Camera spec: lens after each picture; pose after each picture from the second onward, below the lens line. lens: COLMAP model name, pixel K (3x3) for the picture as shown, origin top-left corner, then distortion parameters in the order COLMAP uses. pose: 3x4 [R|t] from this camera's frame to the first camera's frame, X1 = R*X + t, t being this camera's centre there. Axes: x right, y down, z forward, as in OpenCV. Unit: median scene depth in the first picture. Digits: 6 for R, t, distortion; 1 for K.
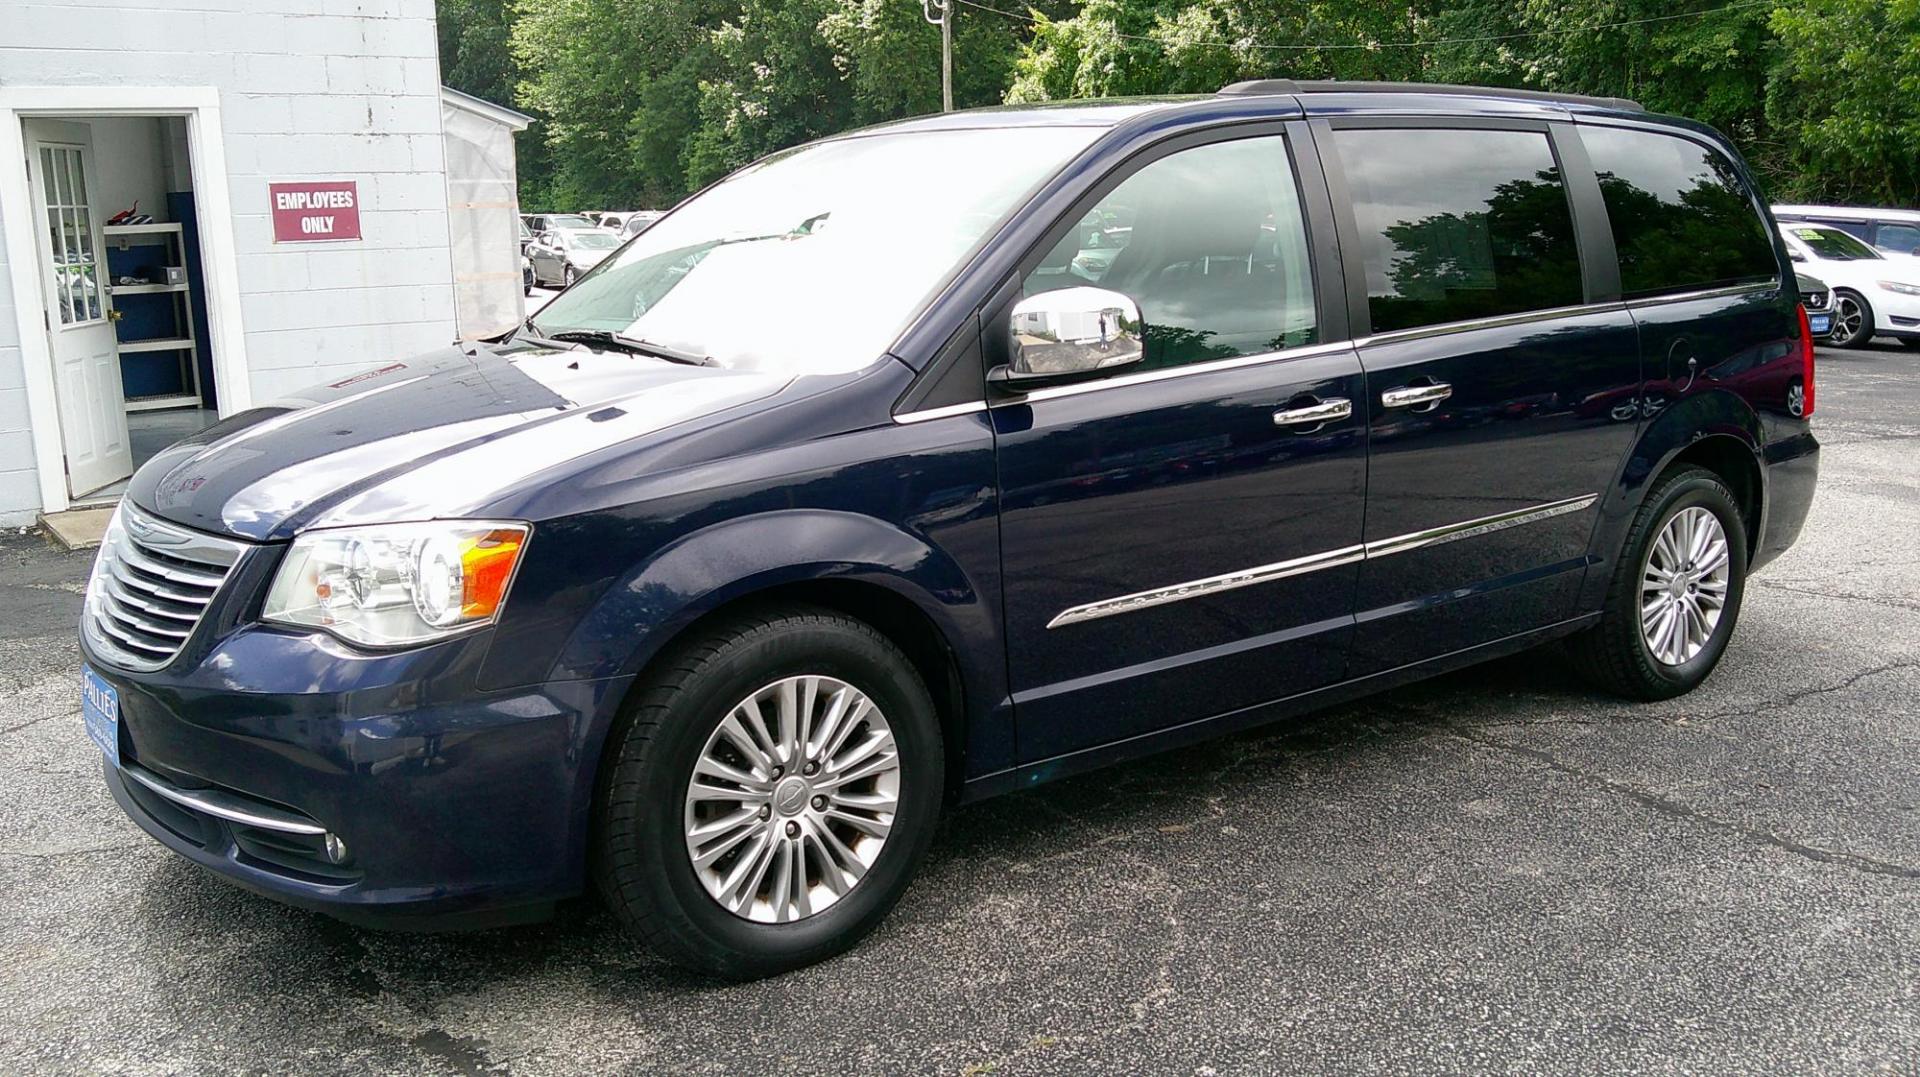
lens RADIAL K [[1666.1, 0, 937.8], [0, 1666.1, 543.4], [0, 0, 1]] dist [0.073781, -0.167053]
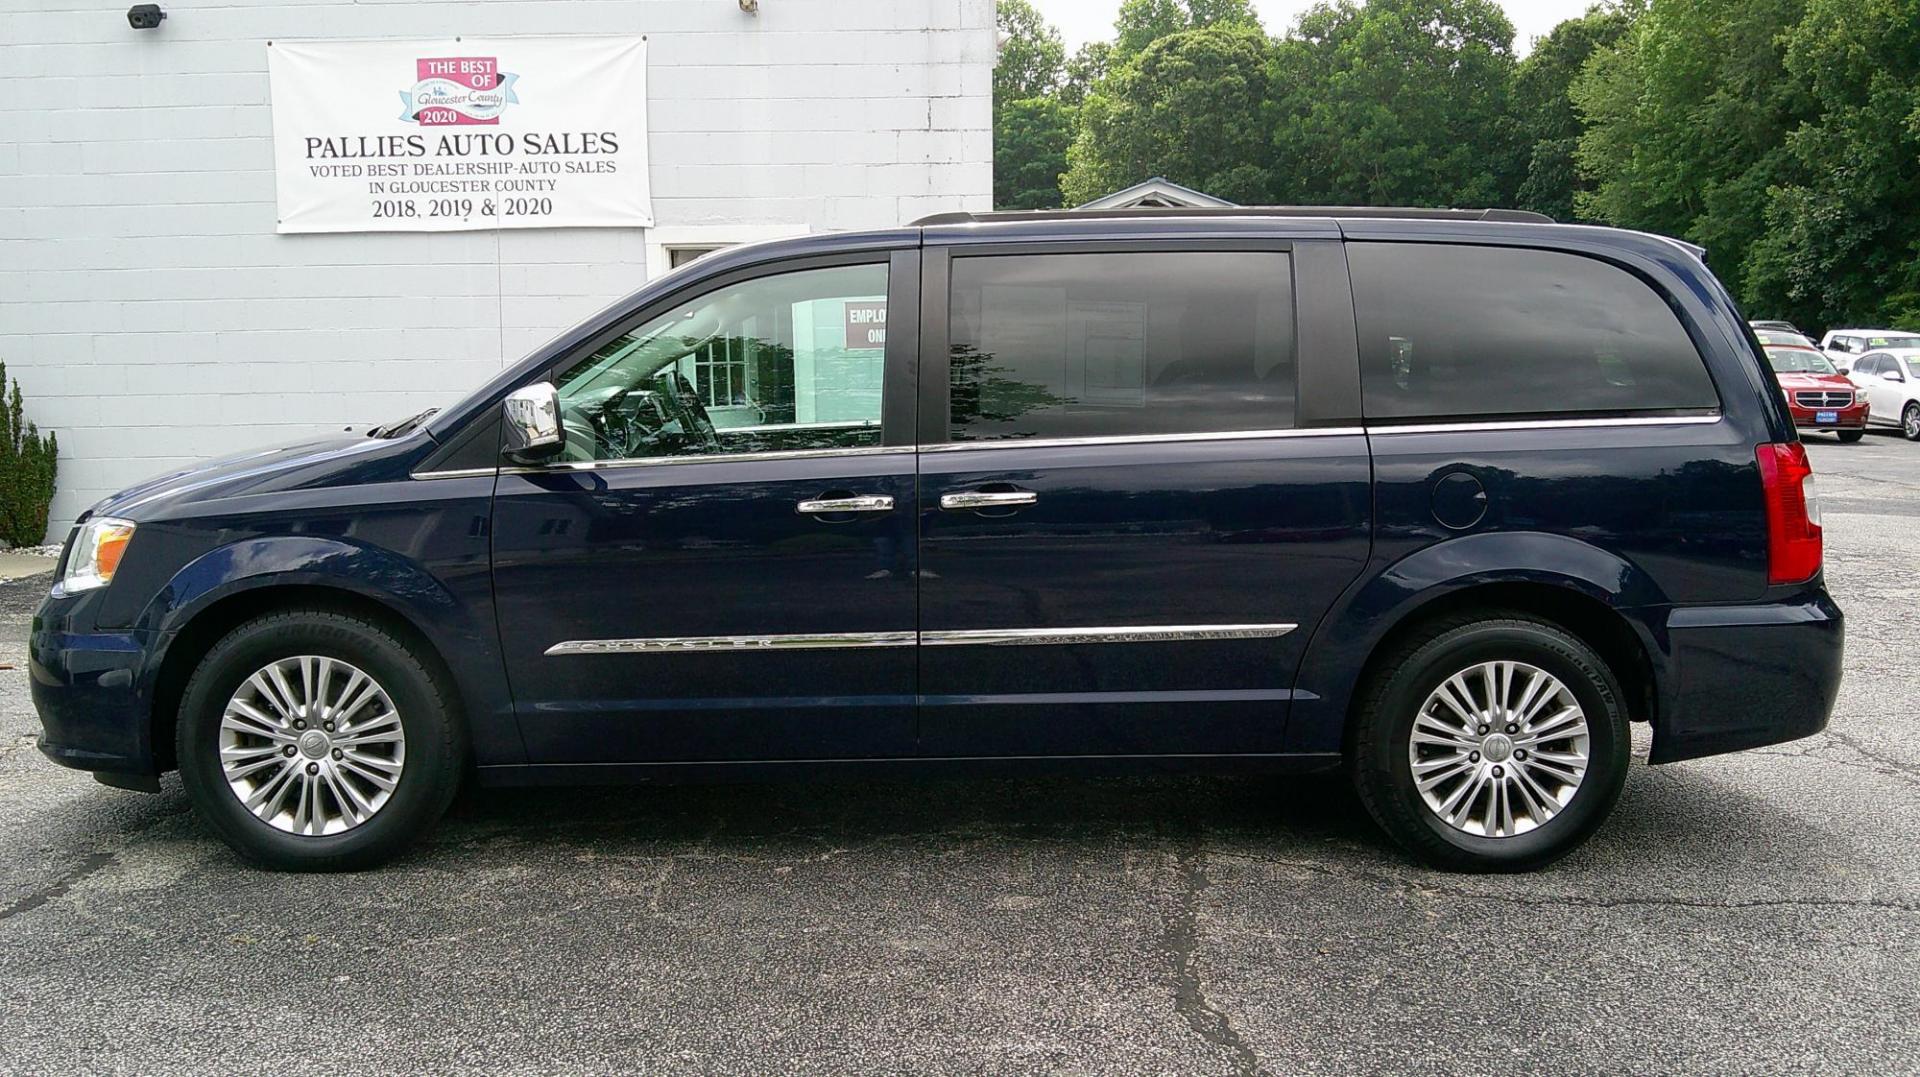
lens RADIAL K [[1679.5, 0, 932.4], [0, 1679.5, 538.1], [0, 0, 1]] dist [0.072776, -0.161687]
pose [[0.814444, 0.080654, -0.574609, 0.653115], [-0.120357, 0.992237, -0.031319, -0.019797], [0.567622, 0.094666, 0.817829, 0.081254]]
